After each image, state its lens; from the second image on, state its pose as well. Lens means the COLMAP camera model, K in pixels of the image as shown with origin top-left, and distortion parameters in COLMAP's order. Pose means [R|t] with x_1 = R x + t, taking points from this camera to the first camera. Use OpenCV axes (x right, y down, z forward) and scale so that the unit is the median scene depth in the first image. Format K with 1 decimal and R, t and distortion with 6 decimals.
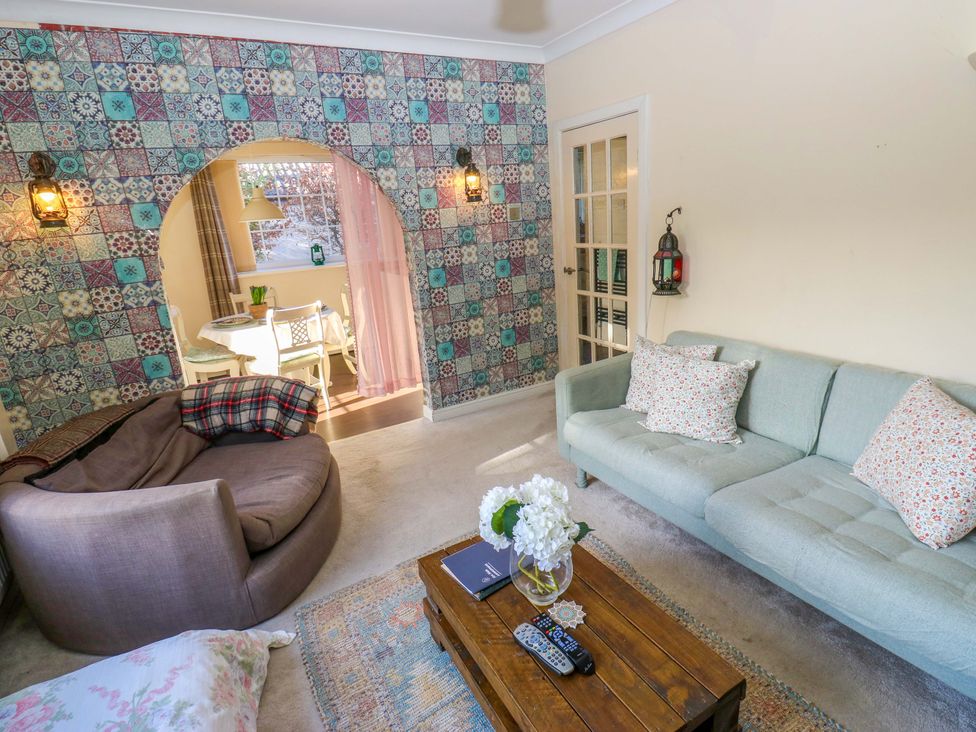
lens RADIAL K [[511.0, 0, 494.4], [0, 511.0, 360.8], [0, 0, 1]] dist [-0.001404, -0.011648]
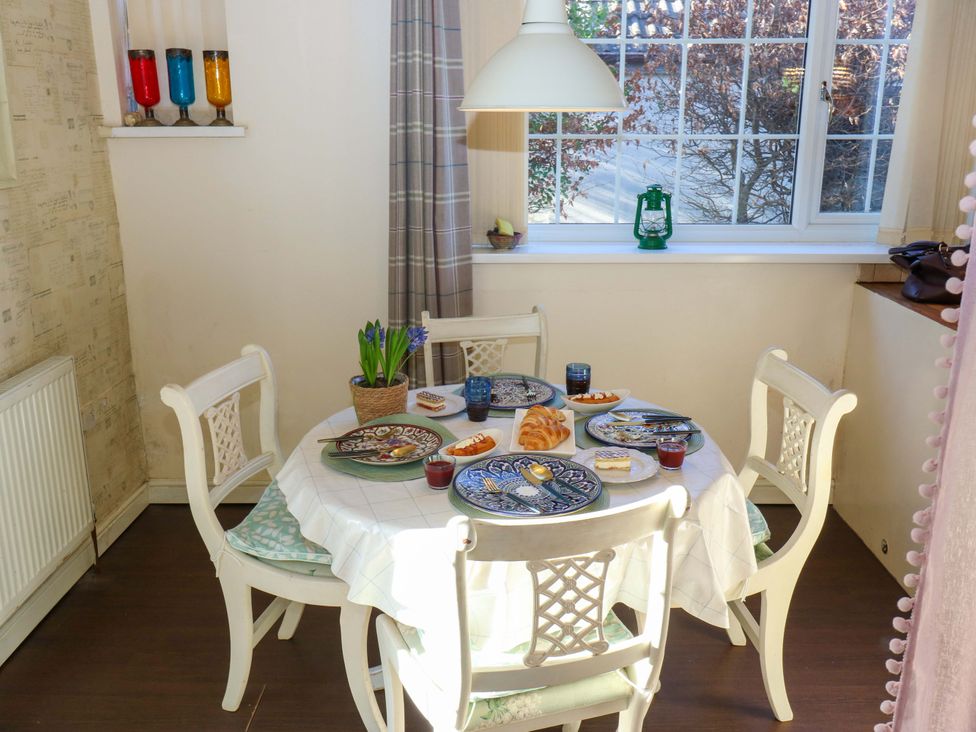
lens RADIAL K [[856.1, 0, 483.6], [0, 856.1, 367.1], [0, 0, 1]] dist [0.010130, -0.009054]
pose [[0.852926, 0.204521, -0.480301, -0.352477], [-0.194174, 0.978338, 0.071778, -0.256732], [0.484577, 0.032041, 0.874162, 0.896684]]
